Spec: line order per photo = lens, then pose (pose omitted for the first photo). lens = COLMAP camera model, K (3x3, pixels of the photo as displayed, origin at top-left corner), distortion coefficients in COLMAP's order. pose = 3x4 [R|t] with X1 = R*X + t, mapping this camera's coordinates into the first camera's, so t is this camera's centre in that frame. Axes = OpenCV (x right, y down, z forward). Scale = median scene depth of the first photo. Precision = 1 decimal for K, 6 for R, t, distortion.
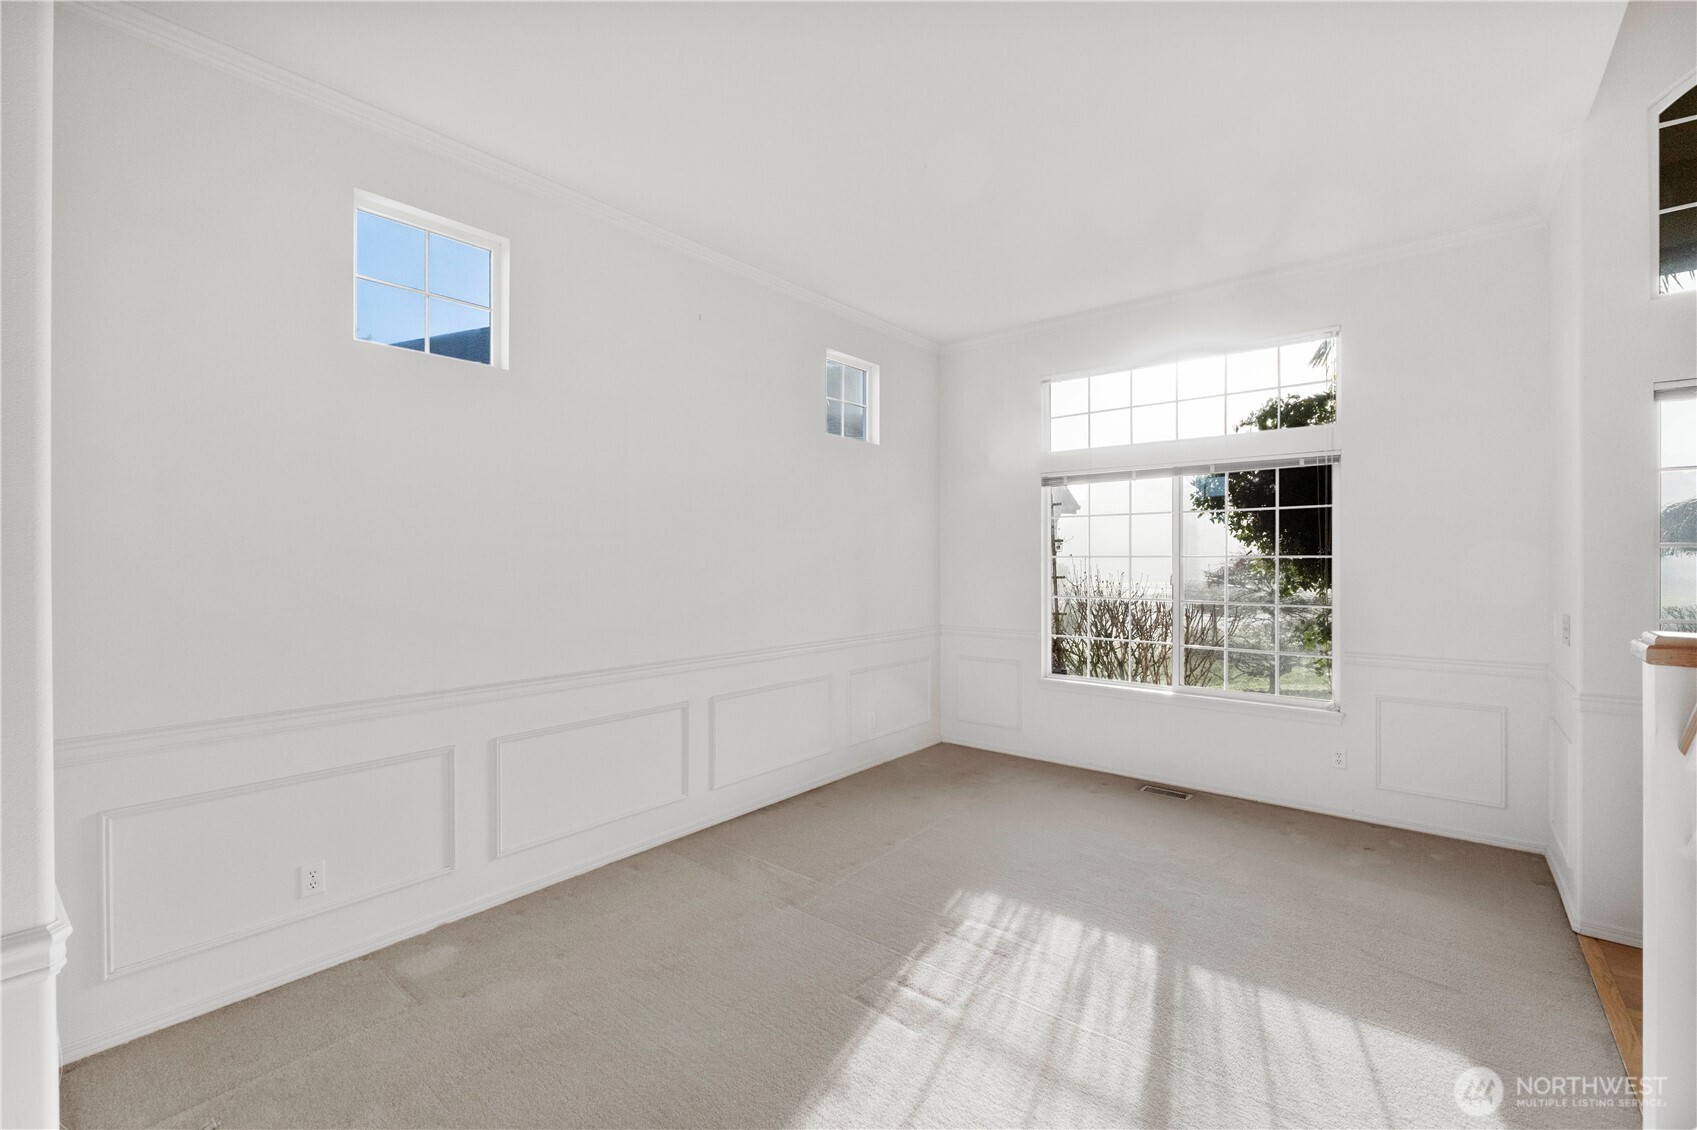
lens RADIAL K [[707.2, 0, 846.5], [0, 707.2, 549.1], [0, 0, 1]] dist [-0.008643, 0.000159]
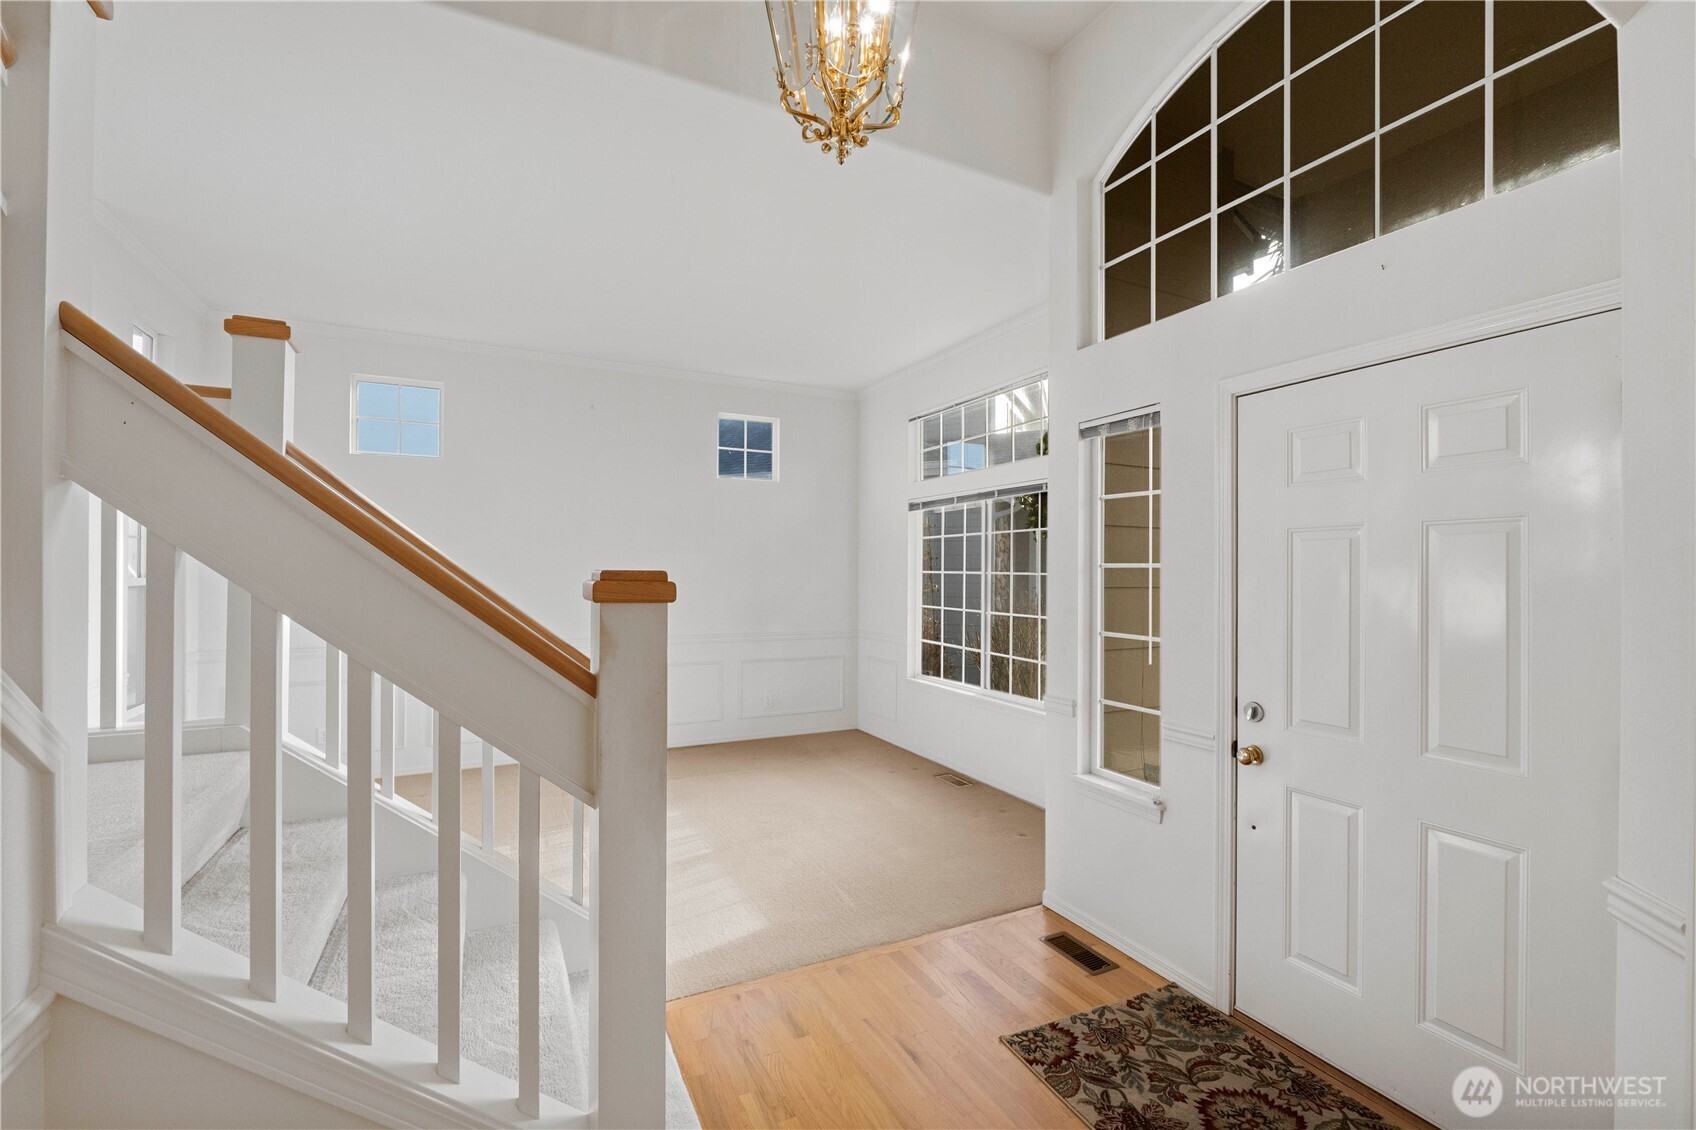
lens RADIAL K [[706.8, 0, 846.0], [0, 706.8, 549.1], [0, 0, 1]] dist [-0.008643, 0.000159]
pose [[0.913792, -0.009091, -0.406080, 0.753353], [0.001341, 0.999812, -0.019364, -0.005933], [0.406179, 0.017150, 0.913632, -0.116355]]
